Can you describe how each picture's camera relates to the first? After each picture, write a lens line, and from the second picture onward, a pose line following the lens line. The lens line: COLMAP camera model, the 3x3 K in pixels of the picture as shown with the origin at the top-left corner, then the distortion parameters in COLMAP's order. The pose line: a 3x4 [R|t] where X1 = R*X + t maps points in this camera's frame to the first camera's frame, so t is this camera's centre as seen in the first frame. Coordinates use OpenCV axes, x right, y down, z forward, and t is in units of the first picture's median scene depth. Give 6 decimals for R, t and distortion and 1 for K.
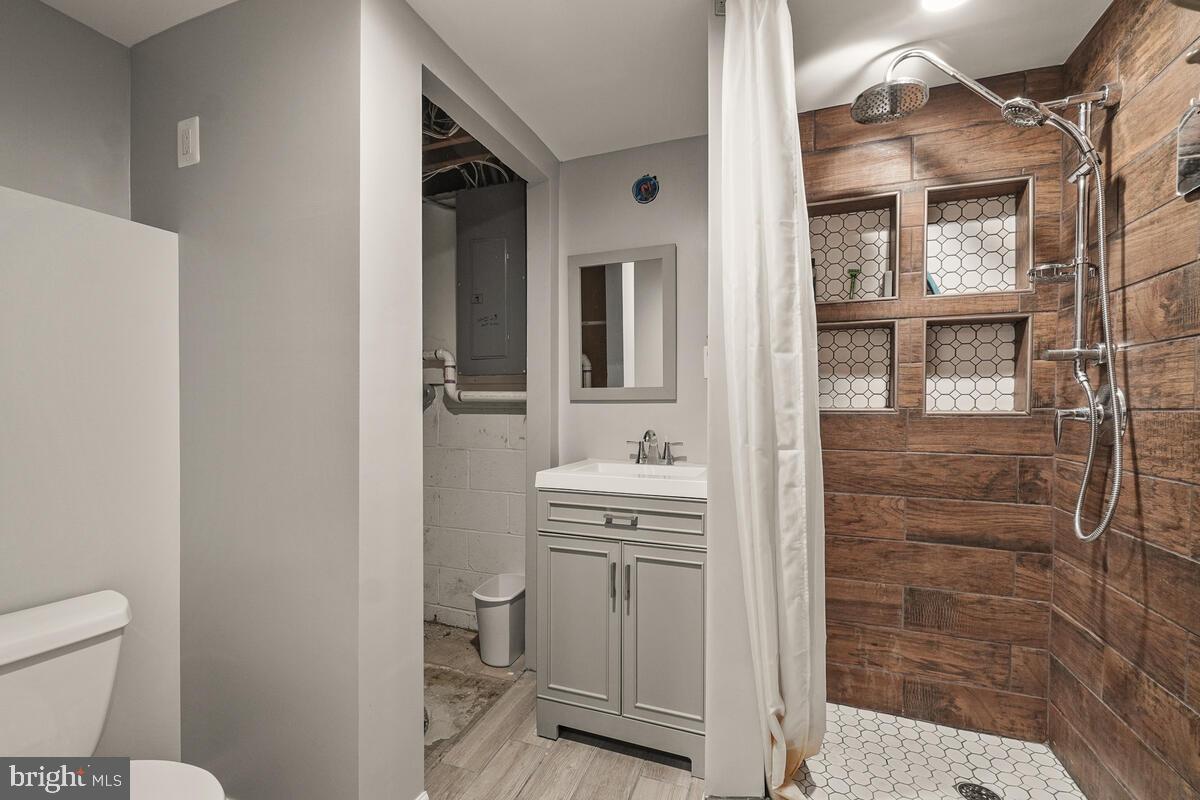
lens RADIAL K [[534.8, 0, 569.3], [0, 534.8, 424.6], [0, 0, 1]] dist [-0.004357, 0.000194]
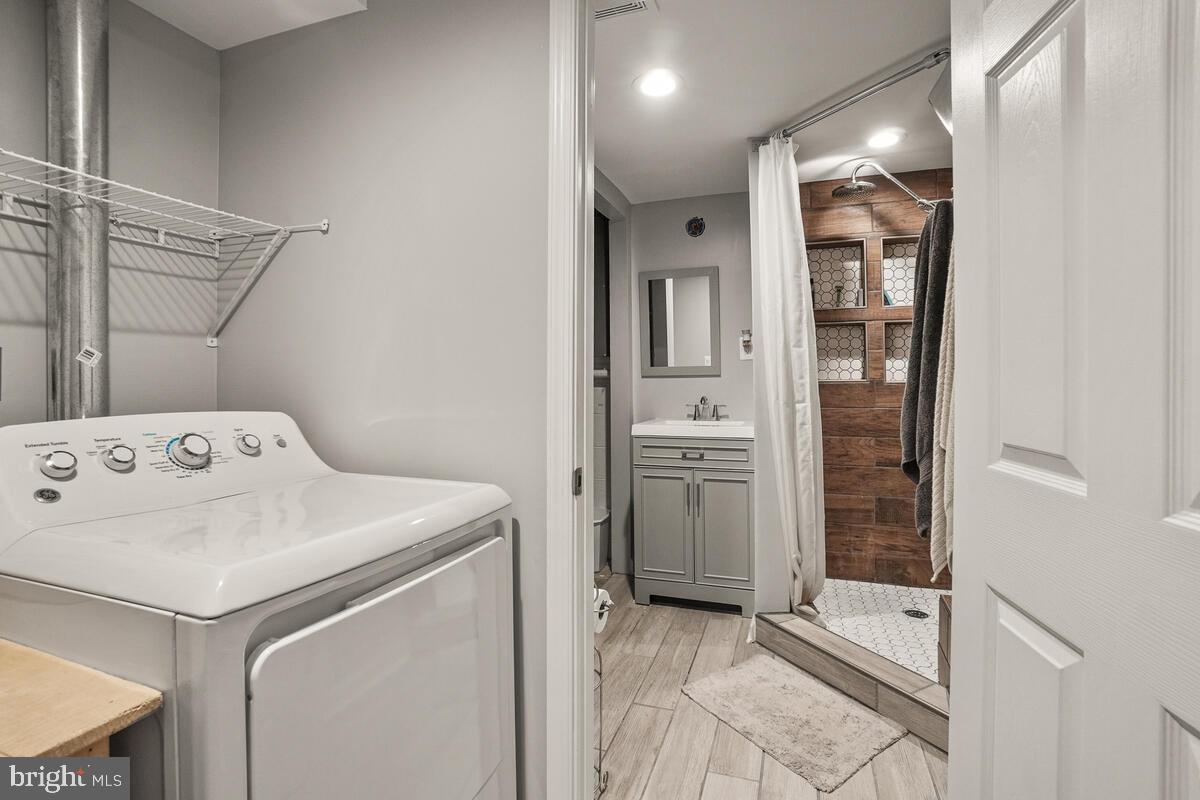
lens RADIAL K [[536.1, 0, 593.5], [0, 536.1, 386.2], [0, 0, 1]] dist [-0.057455, 0.020311]
pose [[0.999391, -0.009808, 0.033484, -0.216952], [0.010741, 0.999556, -0.027801, 0.021959], [-0.033196, 0.028143, 0.999053, -0.474450]]
